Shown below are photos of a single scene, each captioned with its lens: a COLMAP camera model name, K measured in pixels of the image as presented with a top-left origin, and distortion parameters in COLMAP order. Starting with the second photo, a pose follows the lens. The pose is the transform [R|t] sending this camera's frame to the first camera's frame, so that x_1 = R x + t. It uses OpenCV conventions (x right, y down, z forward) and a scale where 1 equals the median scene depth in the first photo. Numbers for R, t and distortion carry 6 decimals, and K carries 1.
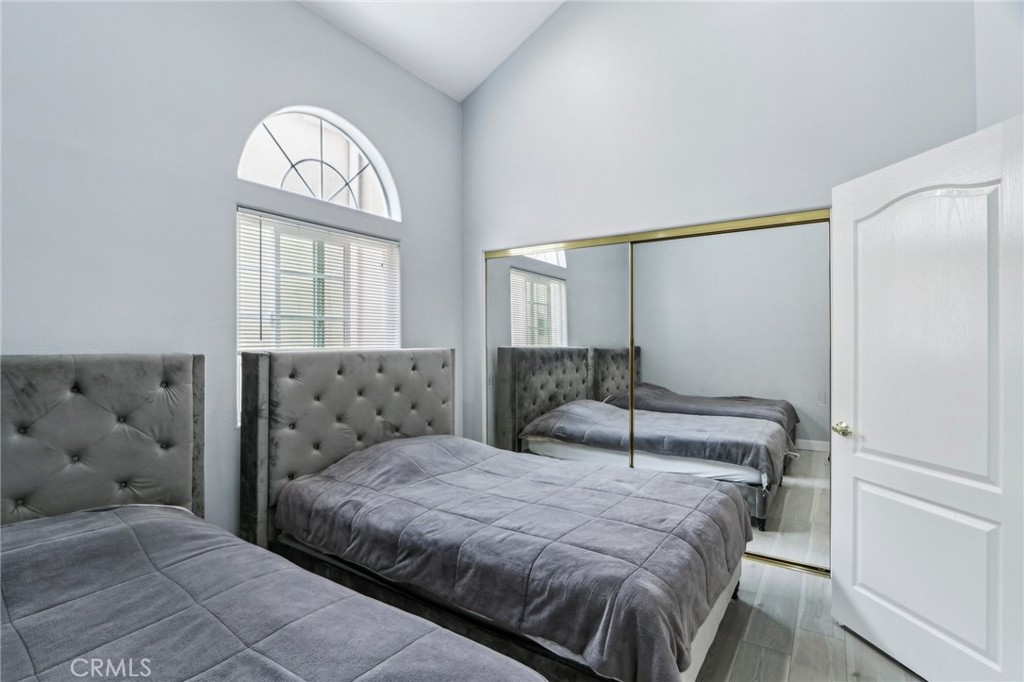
lens RADIAL K [[487.6, 0, 511.3], [0, 487.6, 340.6], [0, 0, 1]] dist [-0.018664, 0.003983]
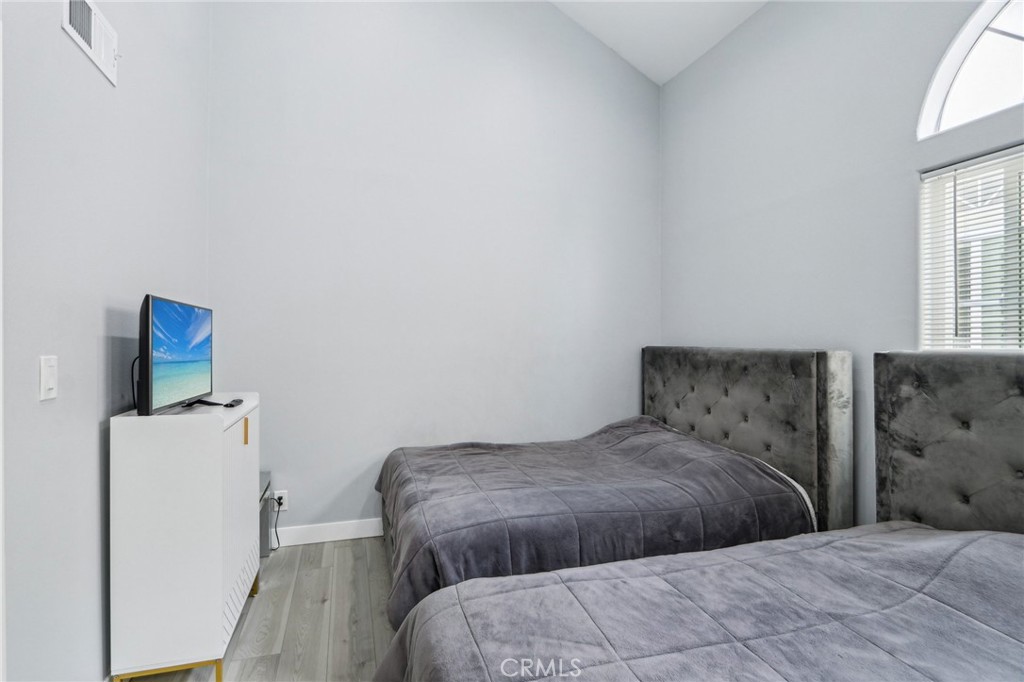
lens RADIAL K [[487.6, 0, 511.7], [0, 487.6, 339.2], [0, 0, 1]] dist [-0.018664, 0.003983]
pose [[-0.596956, 0.001214, -0.802273, 0.520238], [0.000506, 0.999999, 0.001136, 0.001317], [0.802274, 0.000272, -0.596956, 0.960825]]
